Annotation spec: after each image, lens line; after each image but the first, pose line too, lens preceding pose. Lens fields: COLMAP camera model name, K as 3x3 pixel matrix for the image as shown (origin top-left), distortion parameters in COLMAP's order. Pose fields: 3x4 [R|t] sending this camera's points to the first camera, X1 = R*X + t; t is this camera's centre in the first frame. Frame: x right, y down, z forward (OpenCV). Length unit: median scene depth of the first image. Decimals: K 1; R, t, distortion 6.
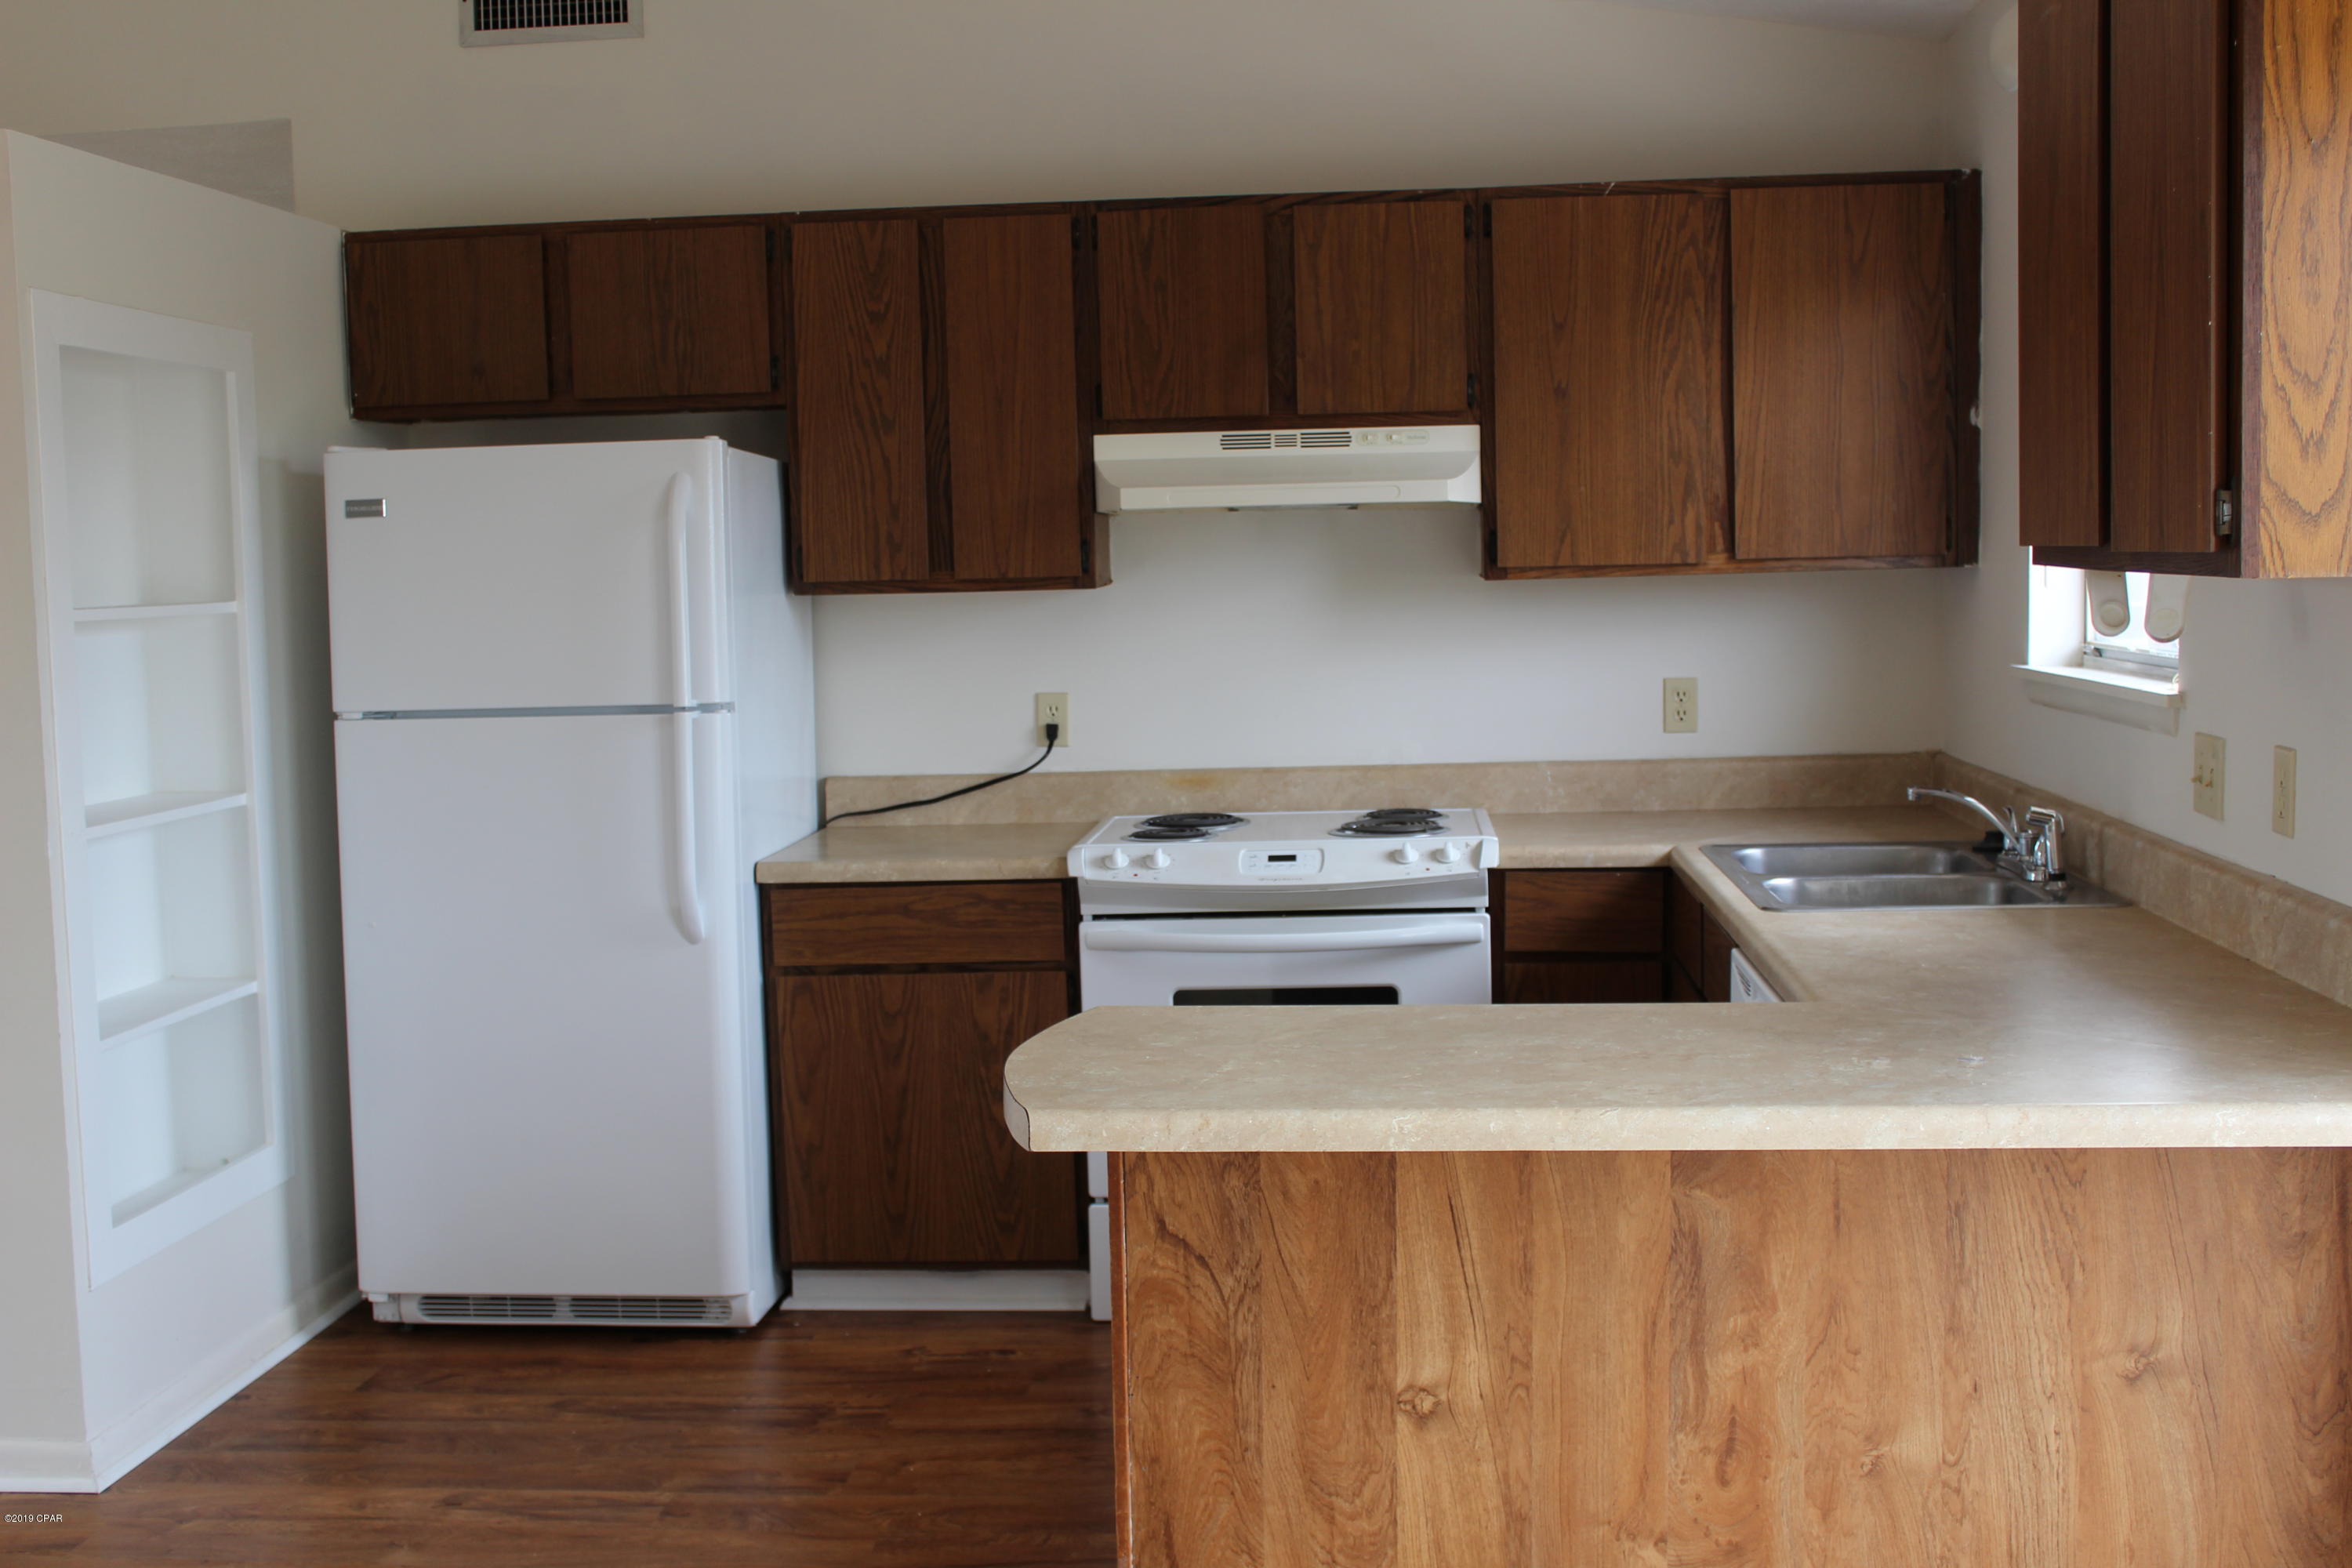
lens RADIAL K [[2503.5, 0, 1176.0], [0, 2503.5, 784.0], [0, 0, 1]] dist [-0.095673, 0.018811]
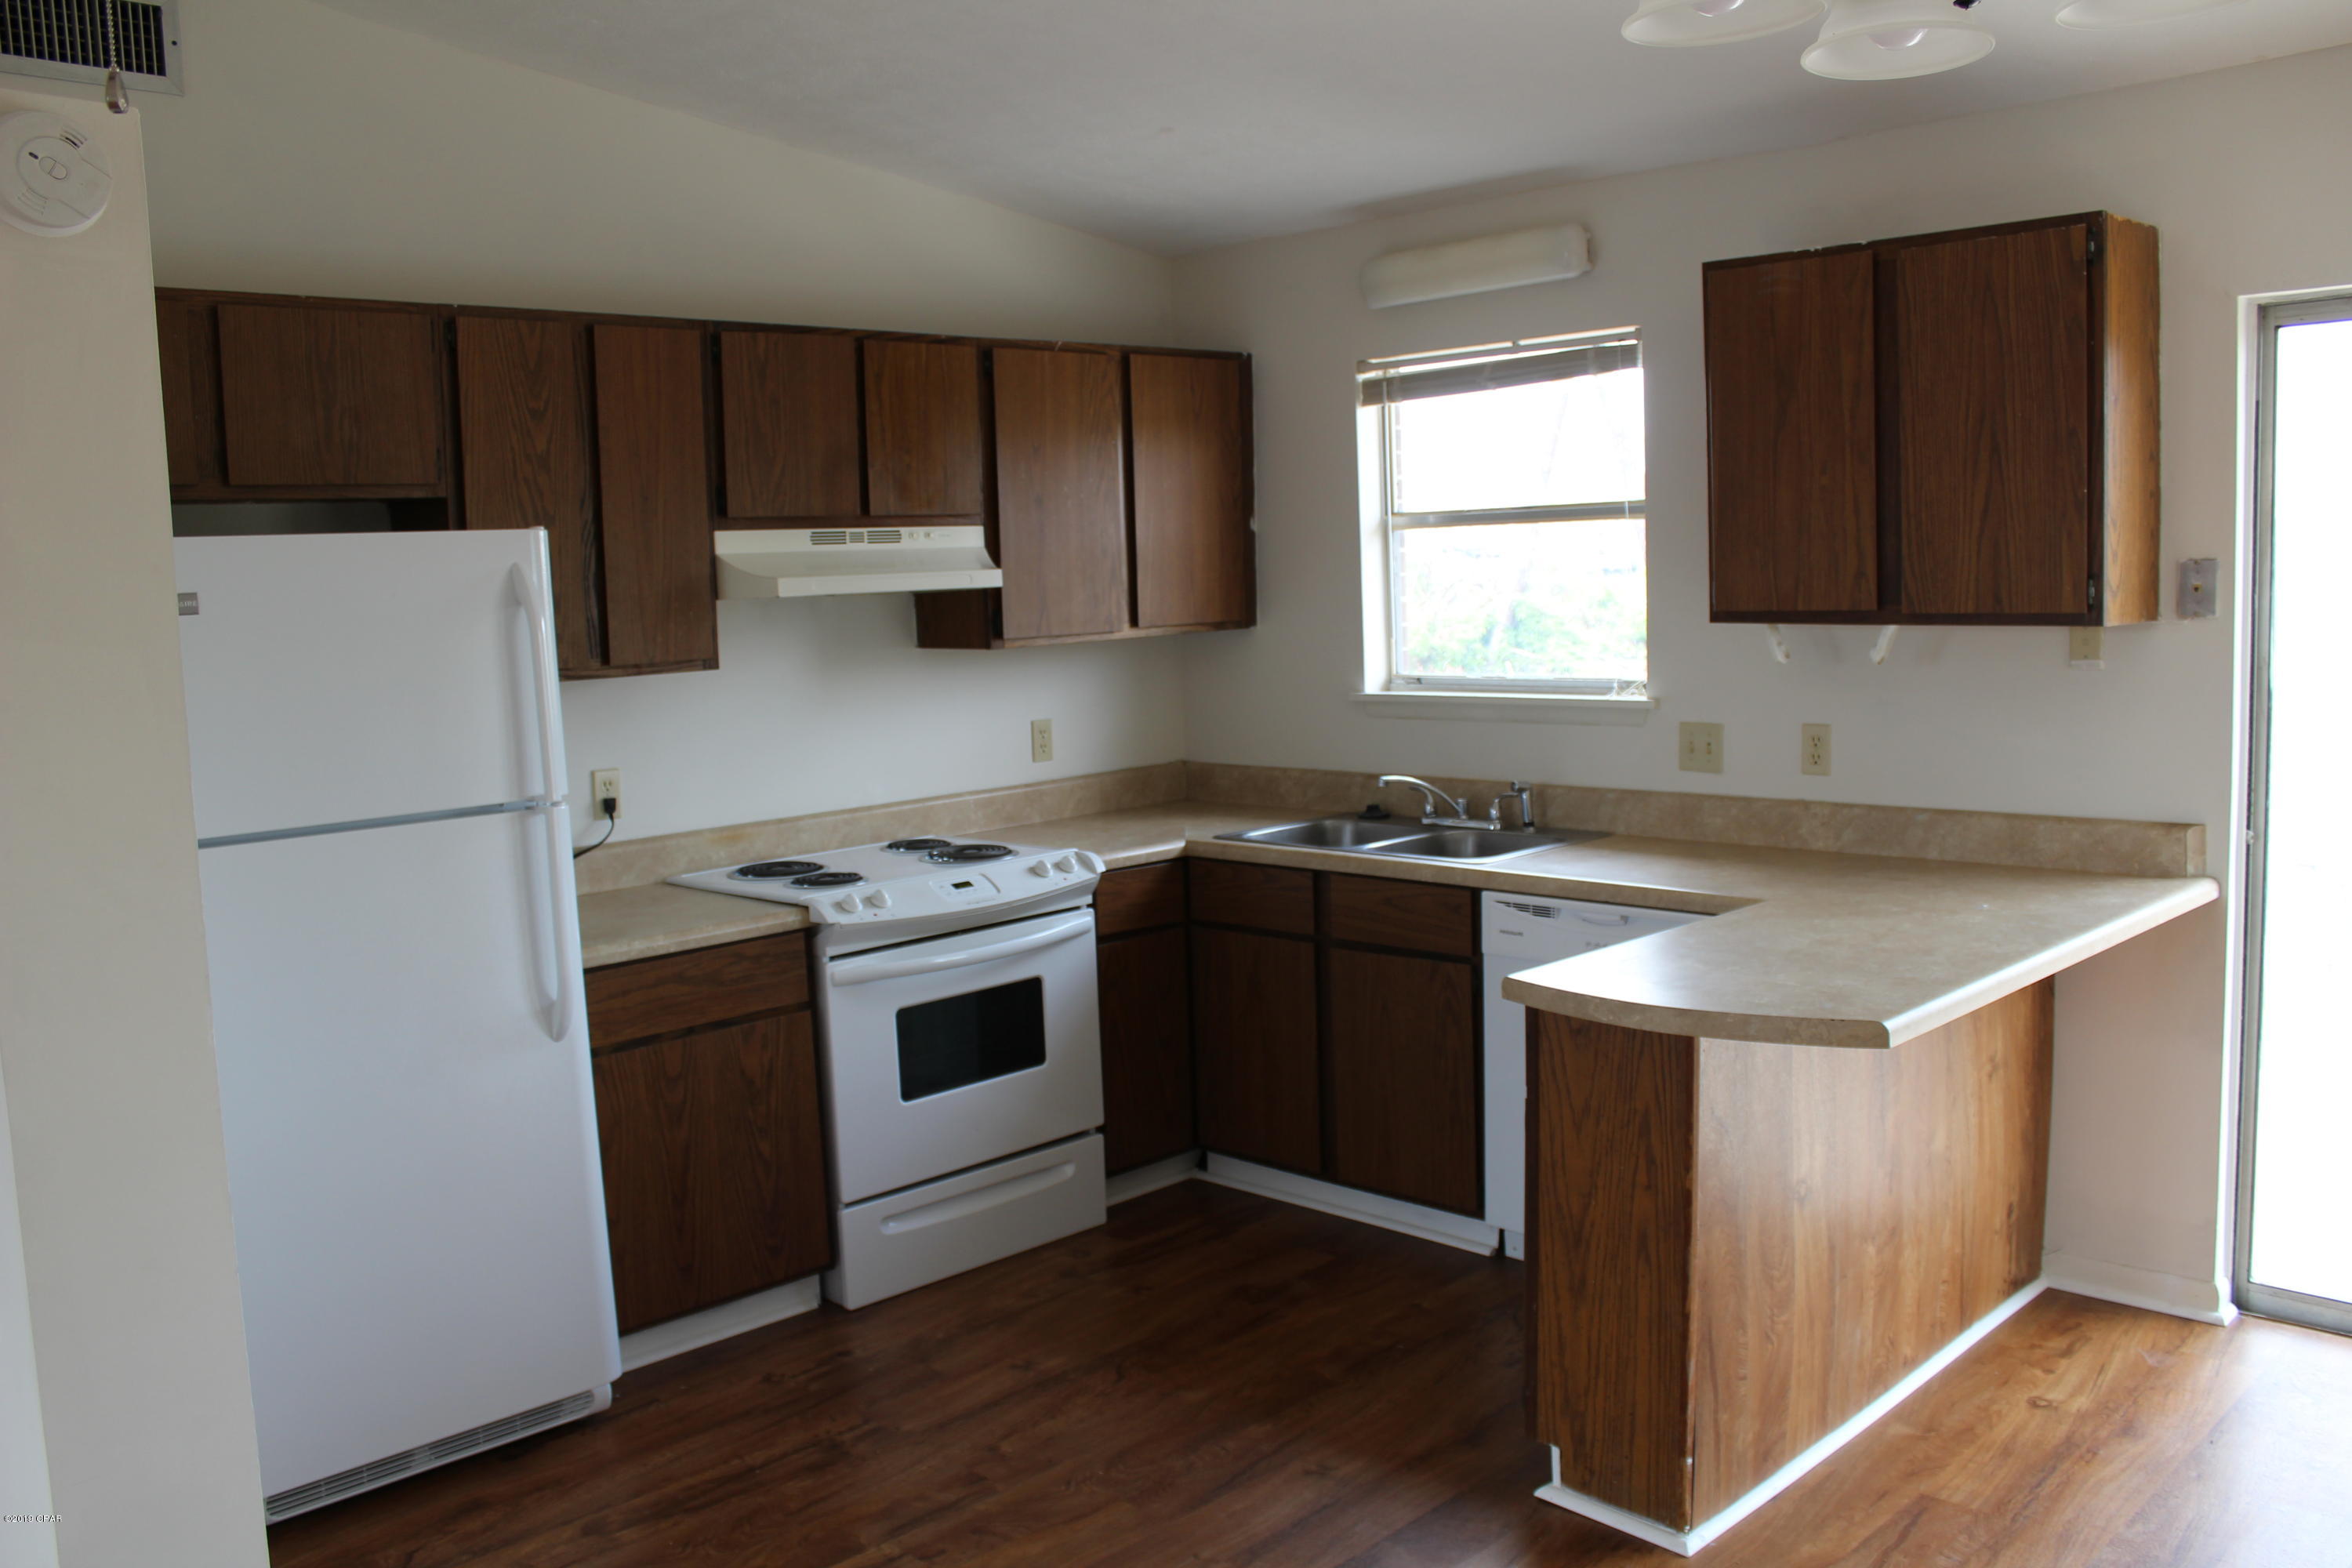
lens RADIAL K [[1952.3, 0, 1176.0], [0, 1952.3, 784.0], [0, 0, 1]] dist [-0.160705, 0.138717]
pose [[0.649178, -0.082325, 0.756168, -0.984921], [0.090483, 0.995425, 0.030693, -0.063070], [-0.755236, 0.048495, 0.653657, 0.516205]]
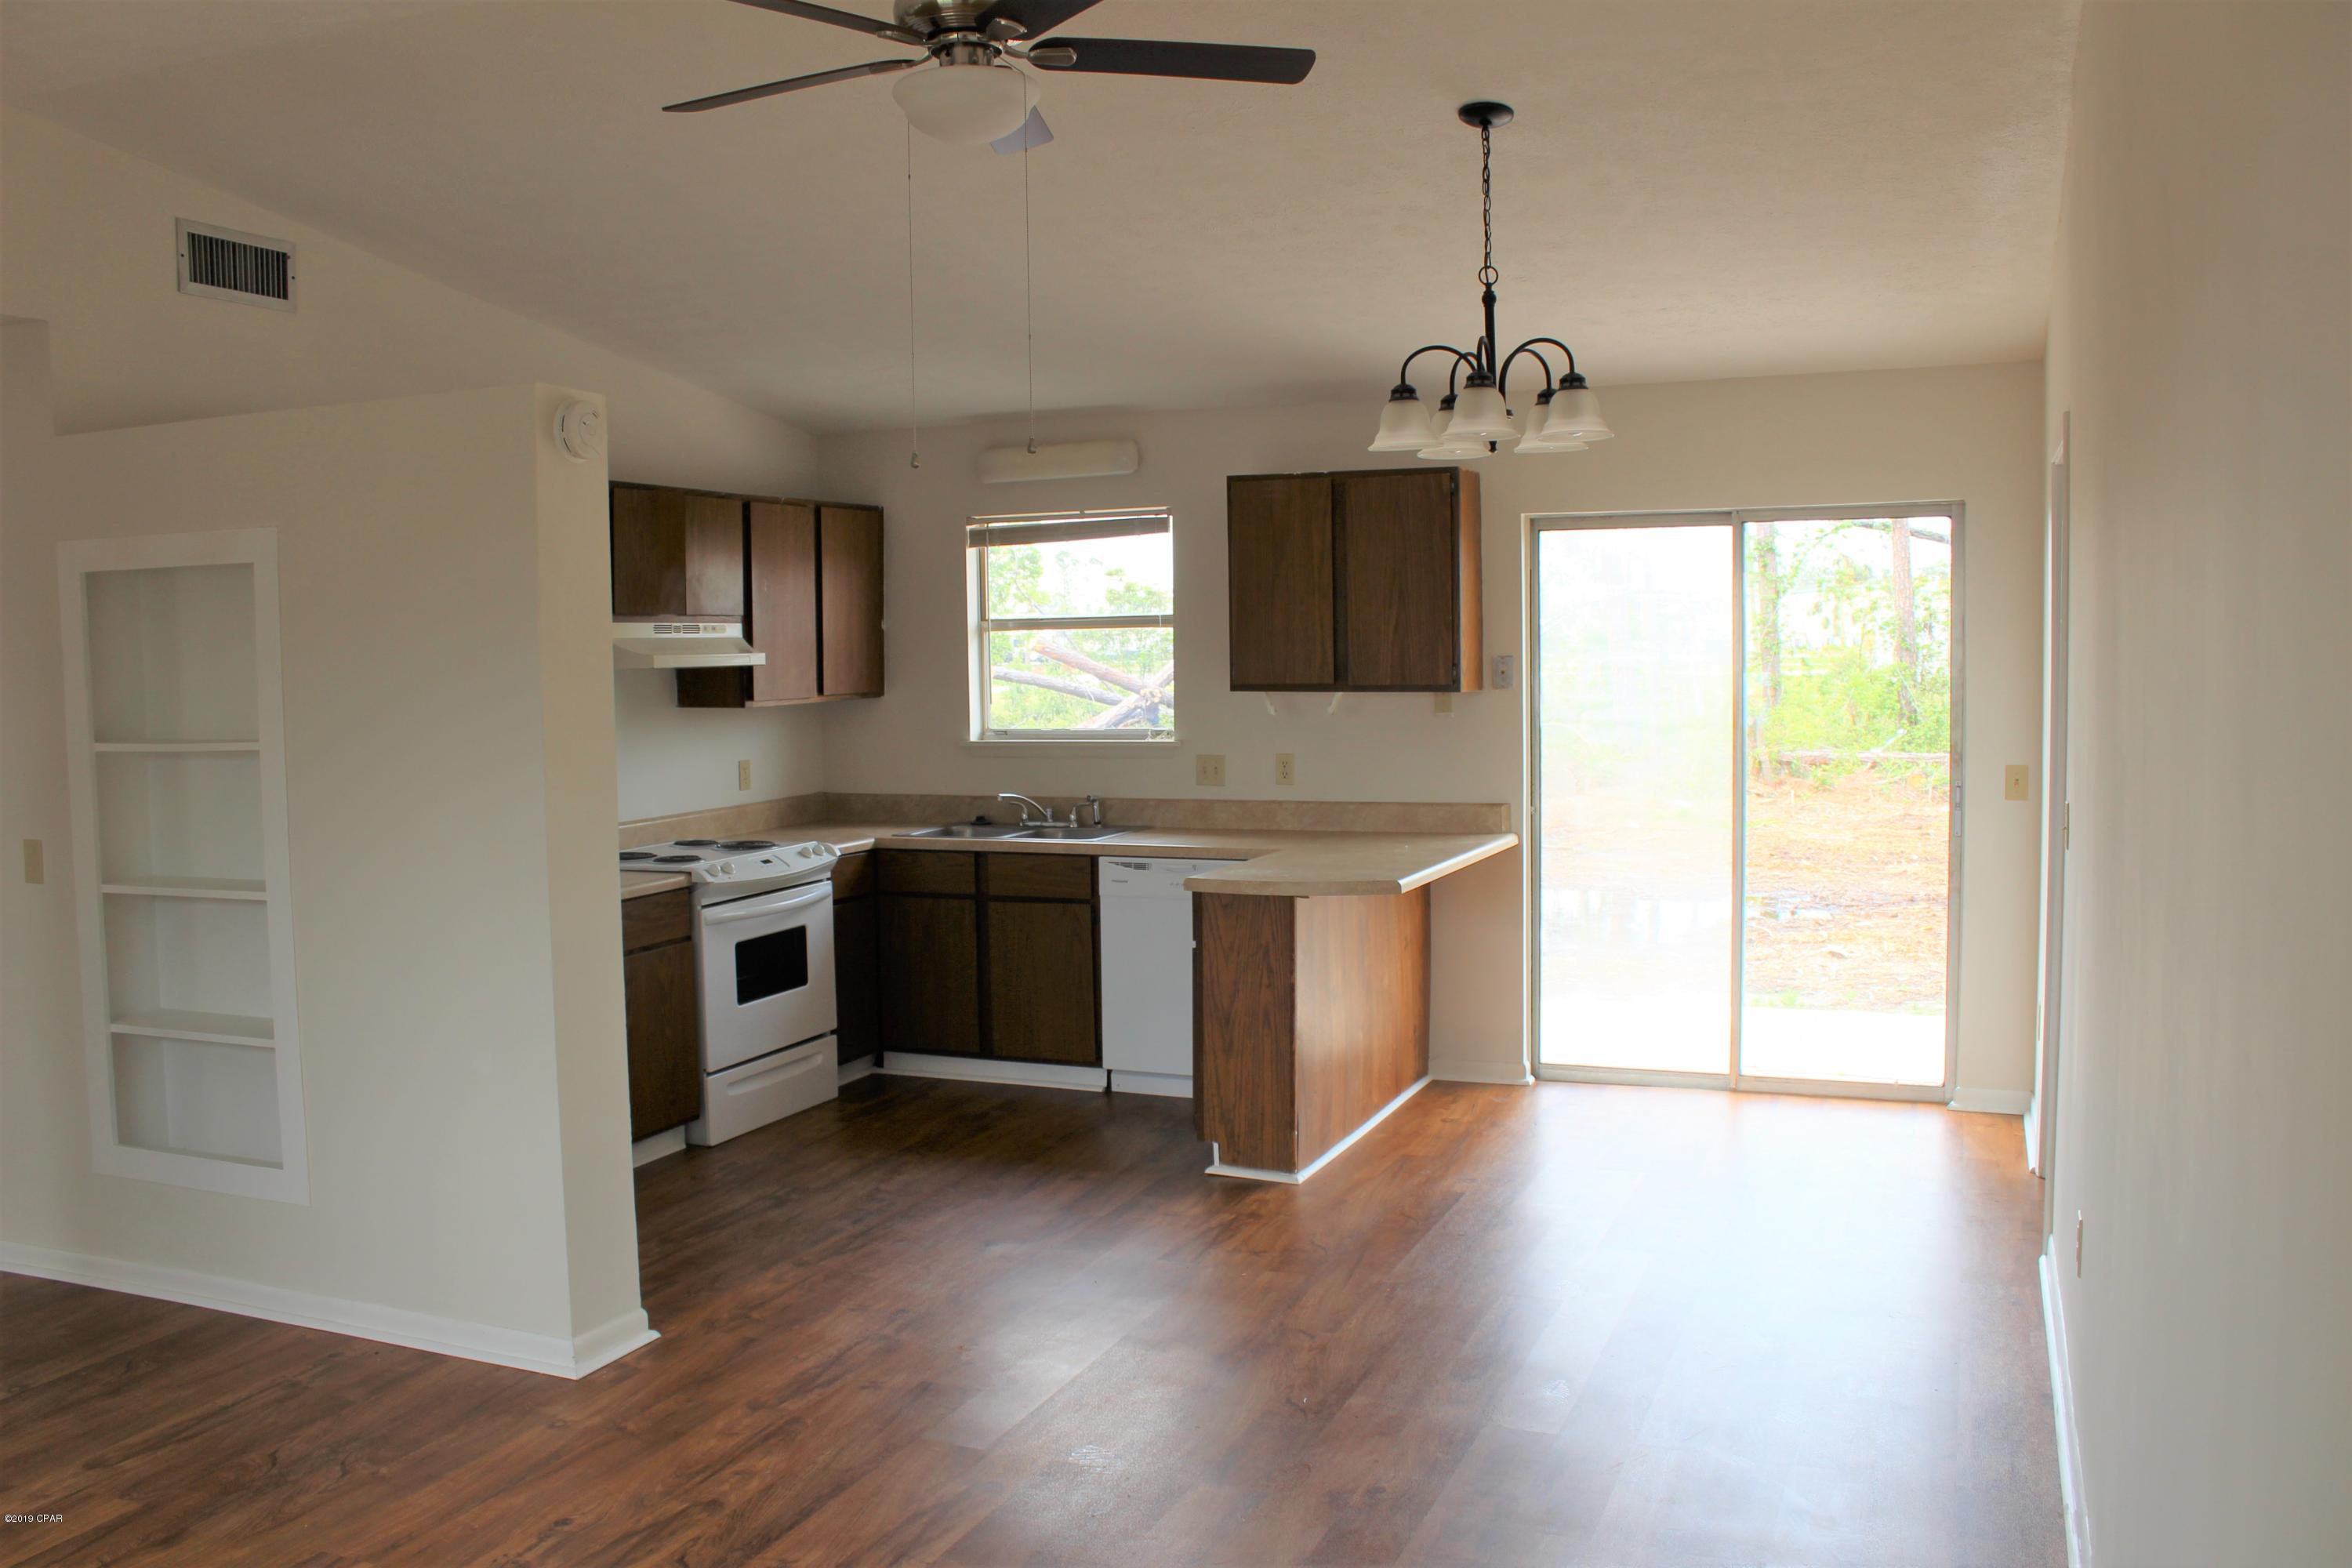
lens RADIAL K [[1952.3, 0, 1176.0], [0, 1952.3, 784.0], [0, 0, 1]] dist [-0.160705, 0.138717]
pose [[0.308639, -0.047336, 0.950001, -1.973174], [0.096038, 0.995208, 0.018387, -0.038751], [-0.946318, 0.085562, 0.311706, 0.468940]]
